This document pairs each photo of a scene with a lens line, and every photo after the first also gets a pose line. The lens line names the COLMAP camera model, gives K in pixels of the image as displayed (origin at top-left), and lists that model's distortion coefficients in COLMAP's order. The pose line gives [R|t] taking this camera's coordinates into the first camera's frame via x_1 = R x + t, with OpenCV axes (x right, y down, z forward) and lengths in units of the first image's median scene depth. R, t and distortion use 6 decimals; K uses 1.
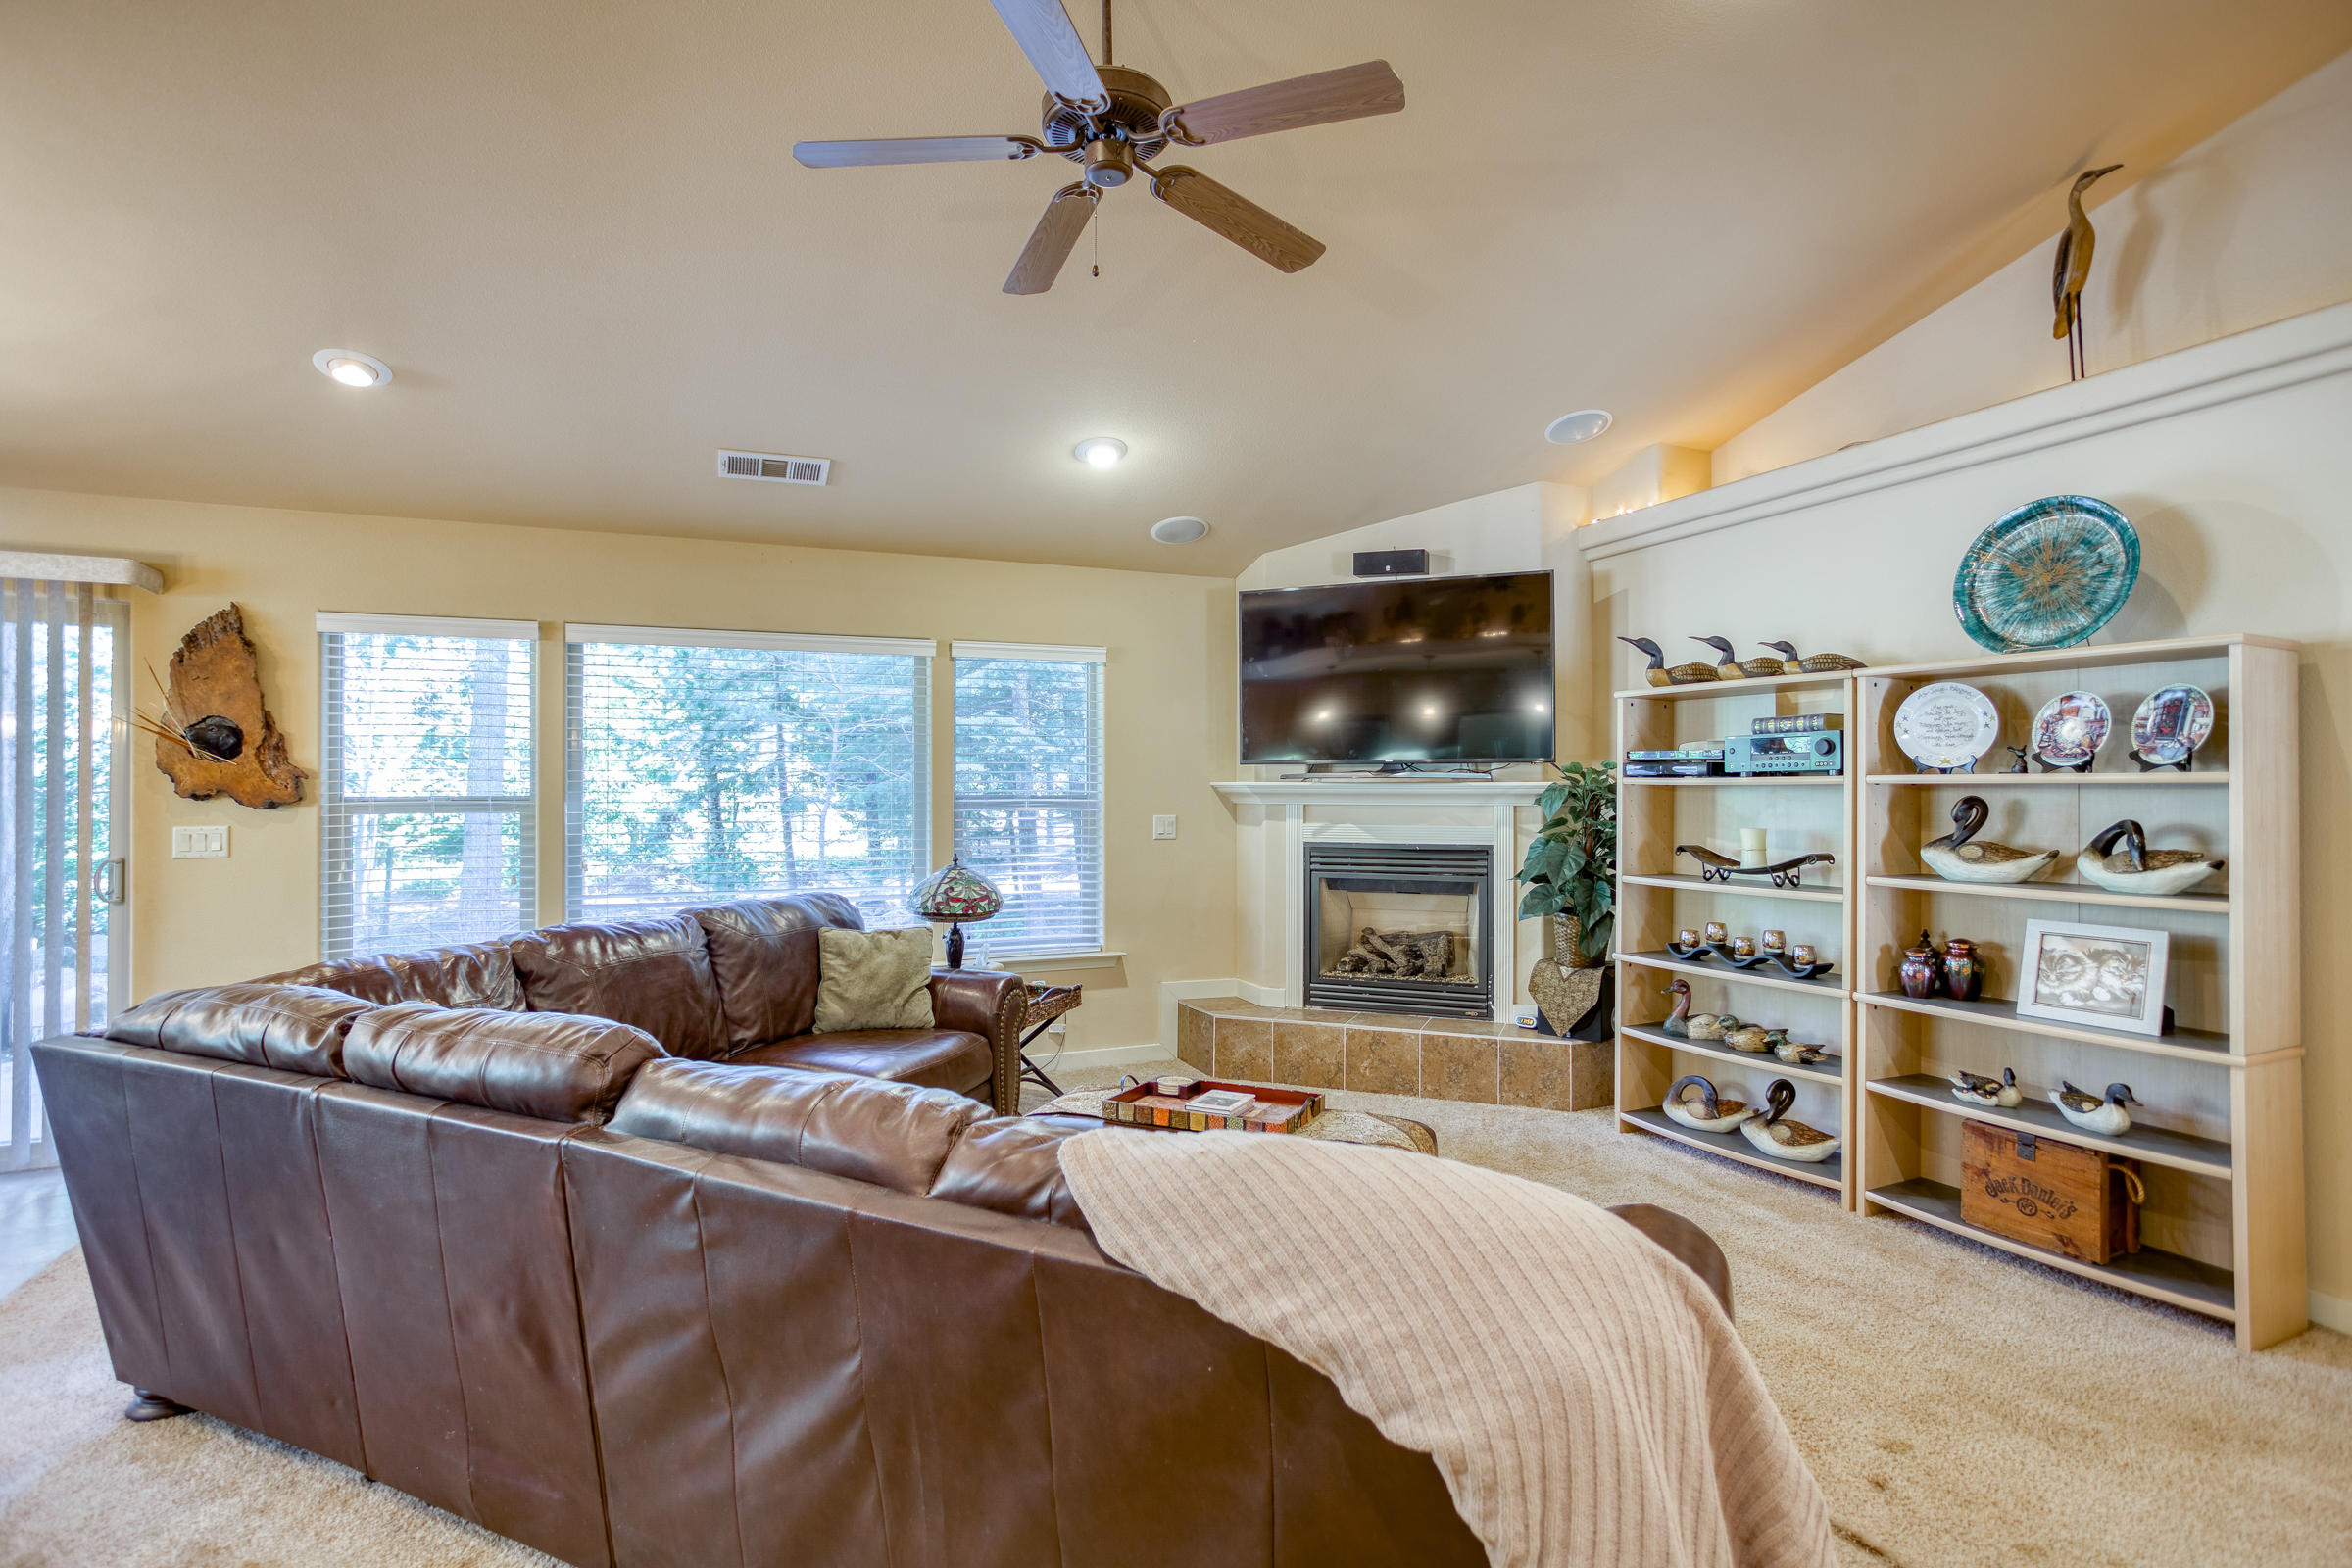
lens RADIAL K [[1123.0, 0, 1160.3], [0, 1123.0, 792.0], [0, 0, 1]] dist [-0.037170, 0.012816]
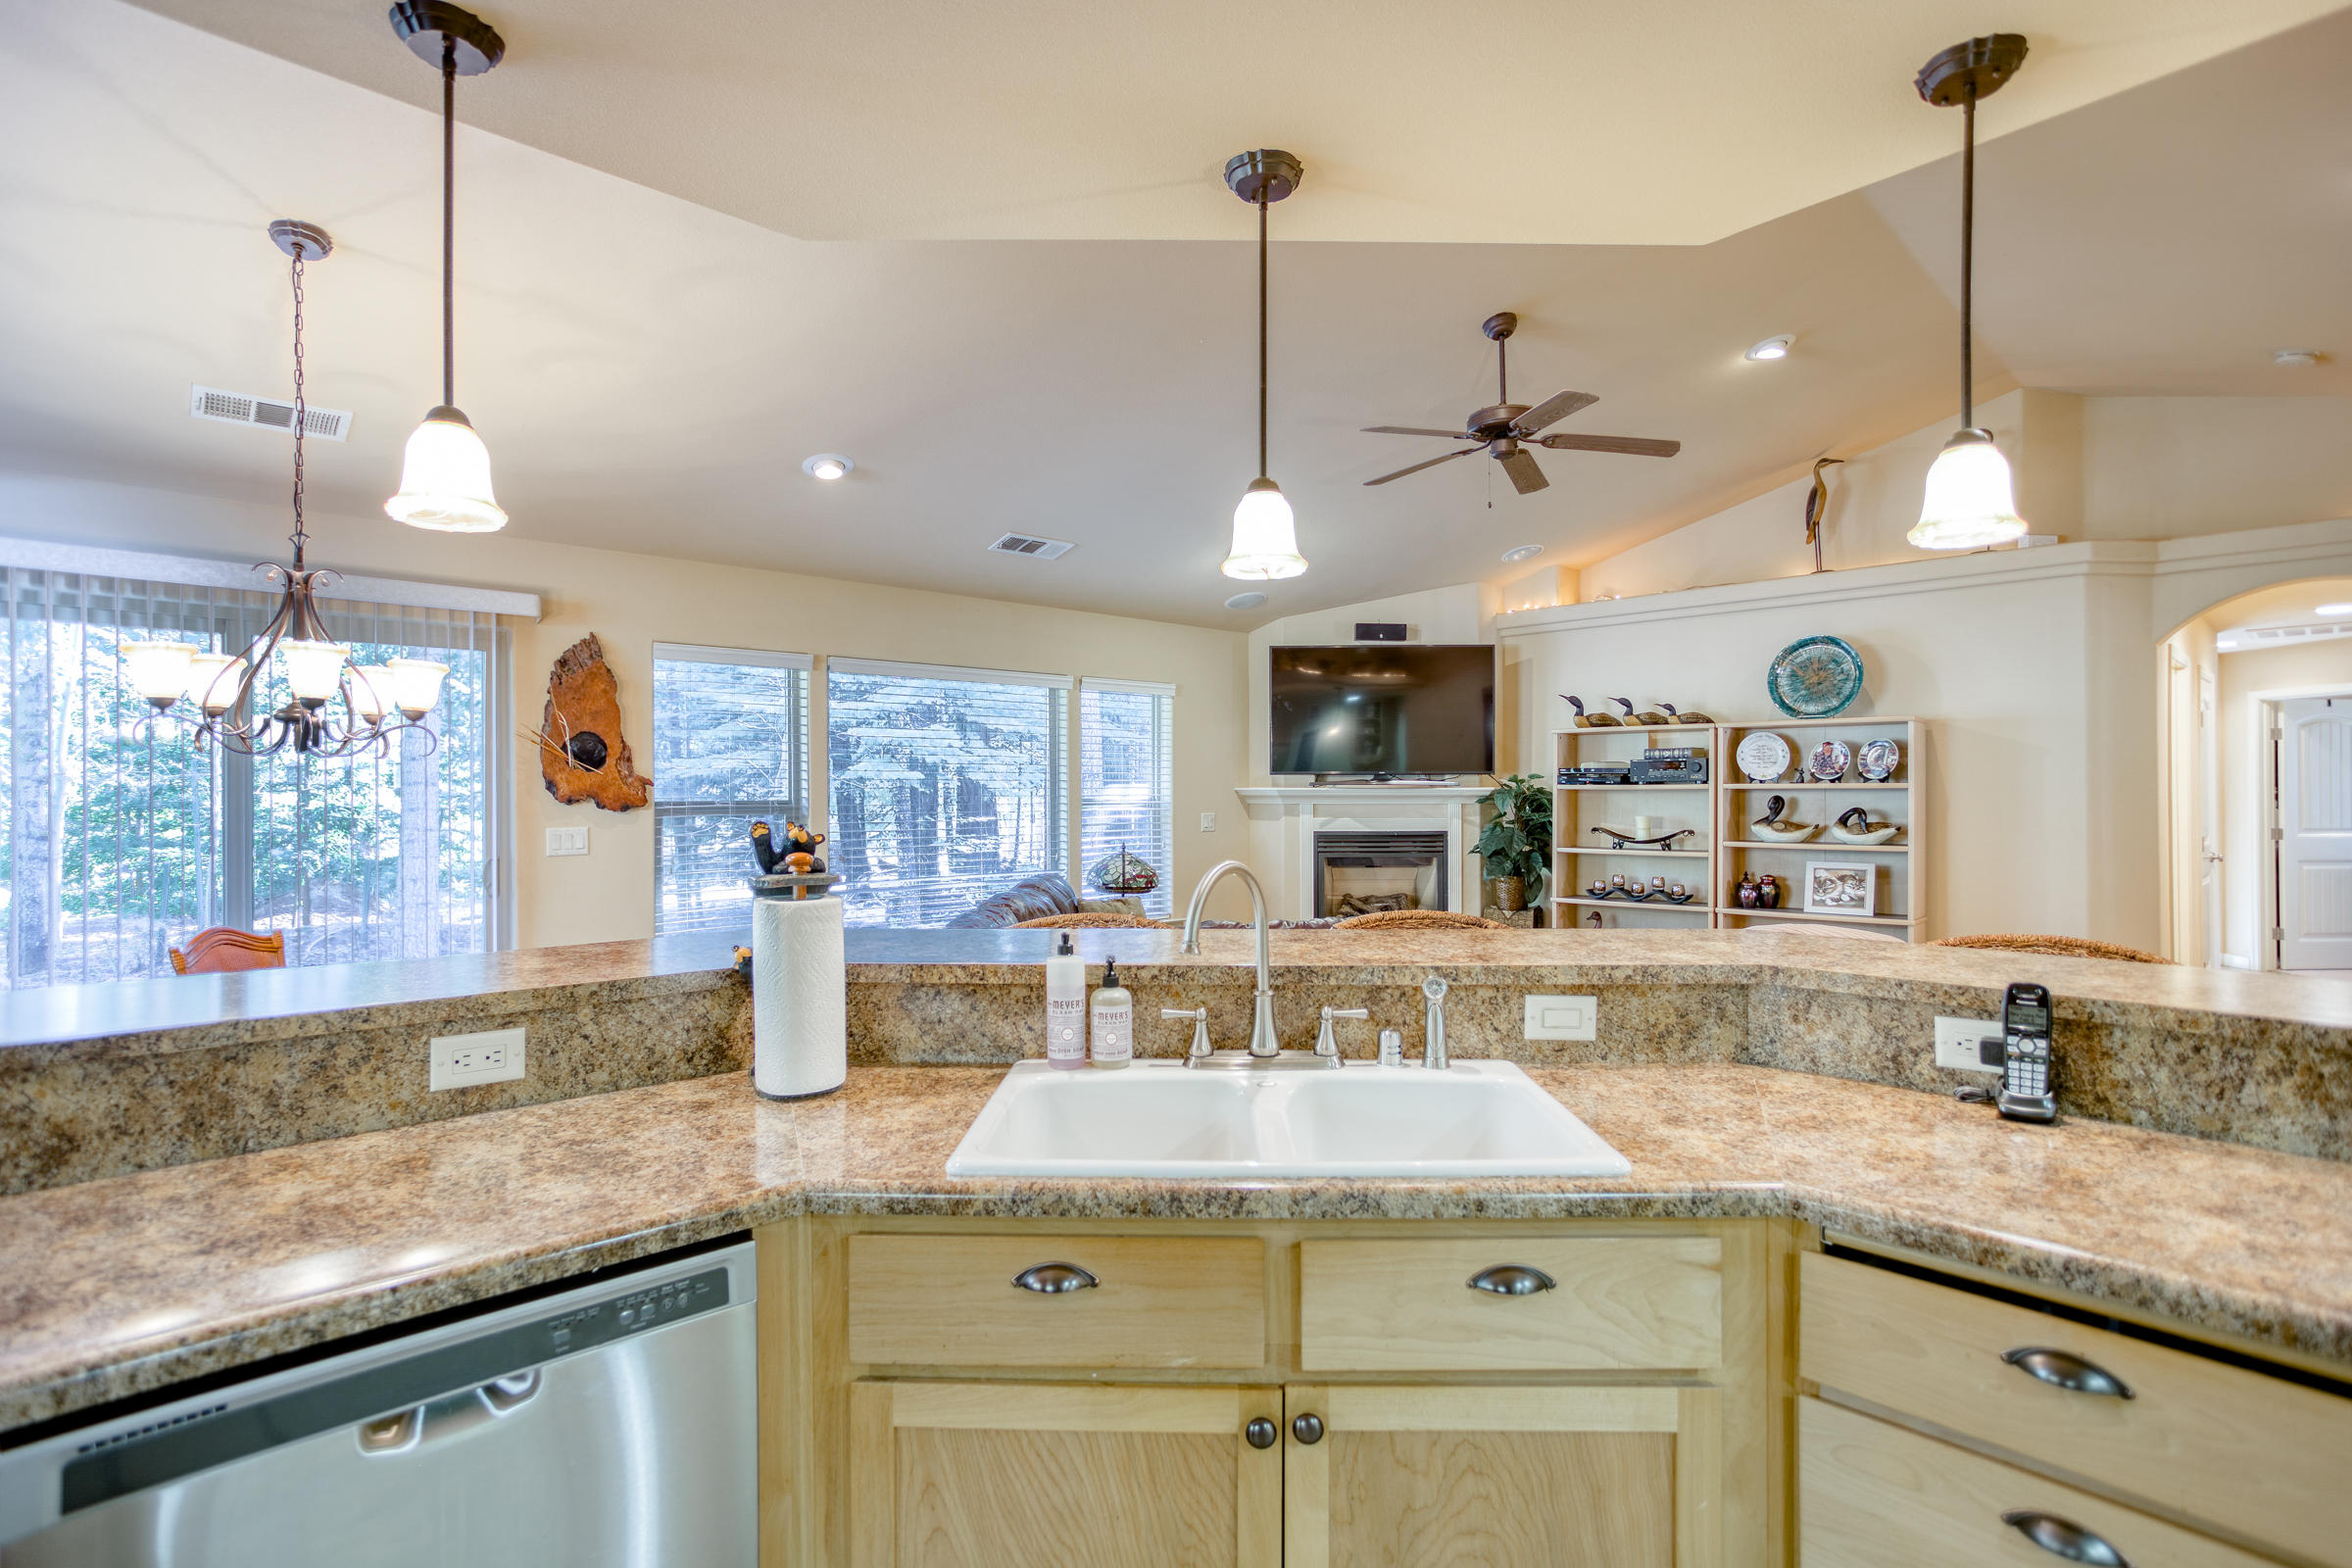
lens RADIAL K [[1123.0, 0, 1166.8], [0, 1123.0, 801.3], [0, 0, 1]] dist [-0.037170, 0.012816]
pose [[0.937226, -0.004878, 0.348689, -0.740410], [0.003680, 0.999985, 0.004100, 0.002015], [-0.348703, -0.002559, 0.937230, -0.319405]]
